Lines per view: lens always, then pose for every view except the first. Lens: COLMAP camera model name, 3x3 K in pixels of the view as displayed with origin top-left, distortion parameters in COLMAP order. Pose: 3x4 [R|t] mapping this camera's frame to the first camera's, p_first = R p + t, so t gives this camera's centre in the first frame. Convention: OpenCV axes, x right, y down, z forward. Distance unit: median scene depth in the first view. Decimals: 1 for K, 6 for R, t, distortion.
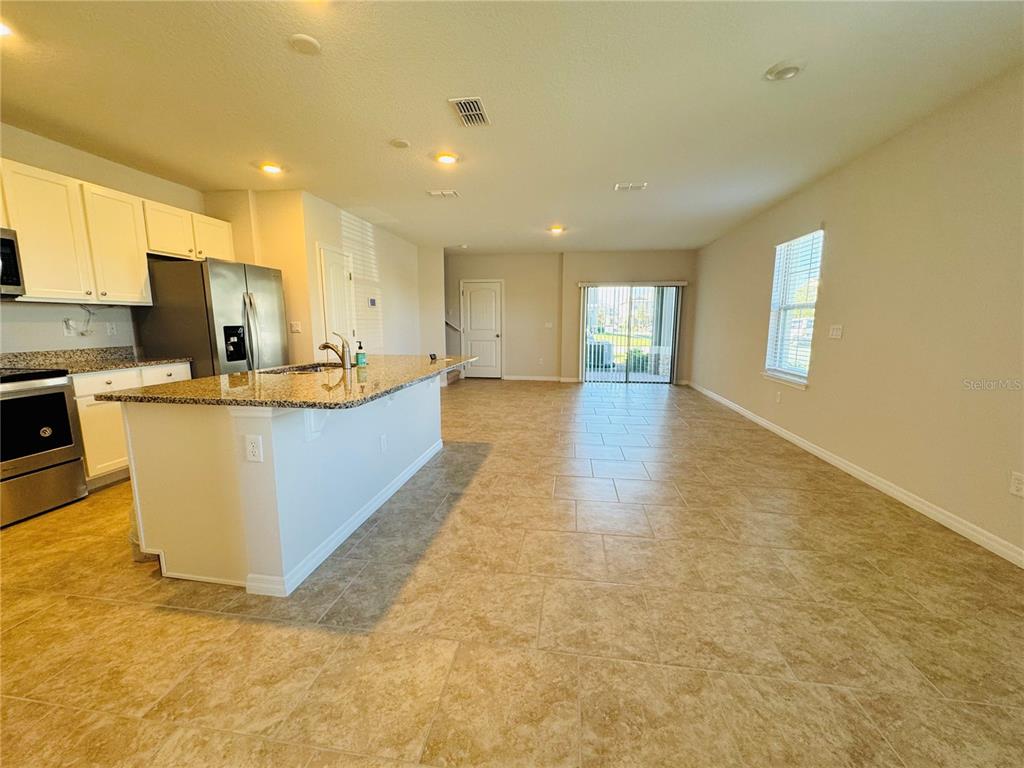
lens RADIAL K [[411.1, 0, 513.5], [0, 411.1, 384.0], [0, 0, 1]] dist [0.000703, -0.000289]
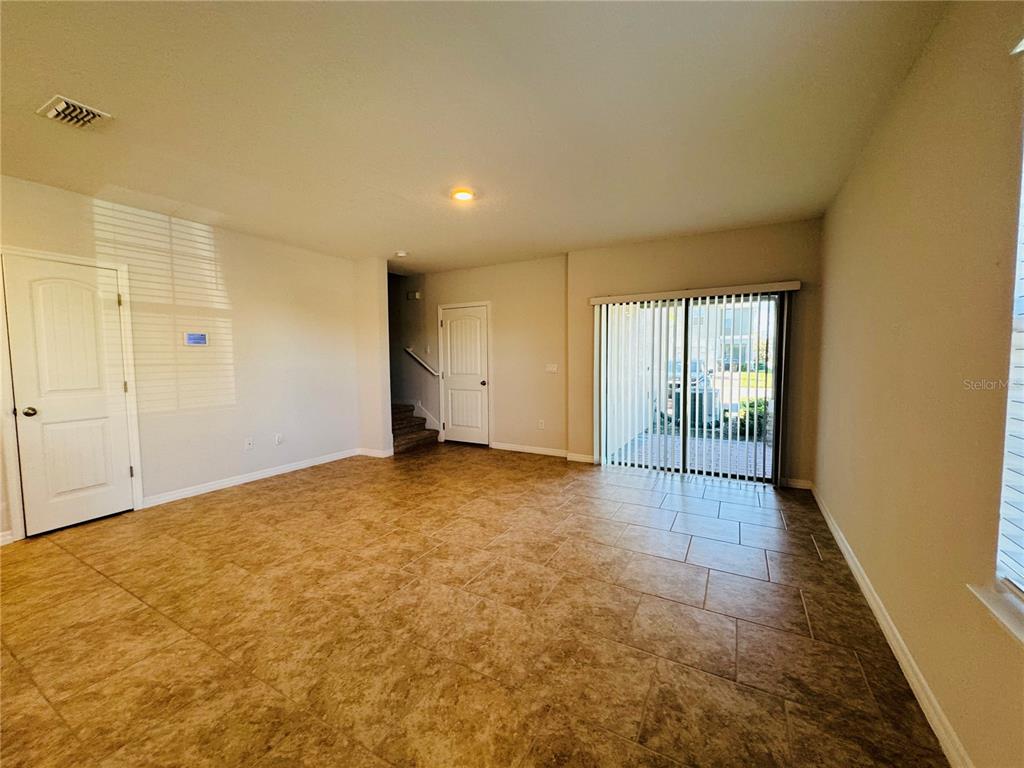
lens RADIAL K [[411.1, 0, 510.3], [0, 411.1, 382.2], [0, 0, 1]] dist [0.000703, -0.000289]
pose [[0.932348, 0.010420, -0.361412, 0.255663], [-0.043633, 0.995522, -0.083859, -0.064918], [0.358919, 0.093955, 0.928628, 0.391992]]
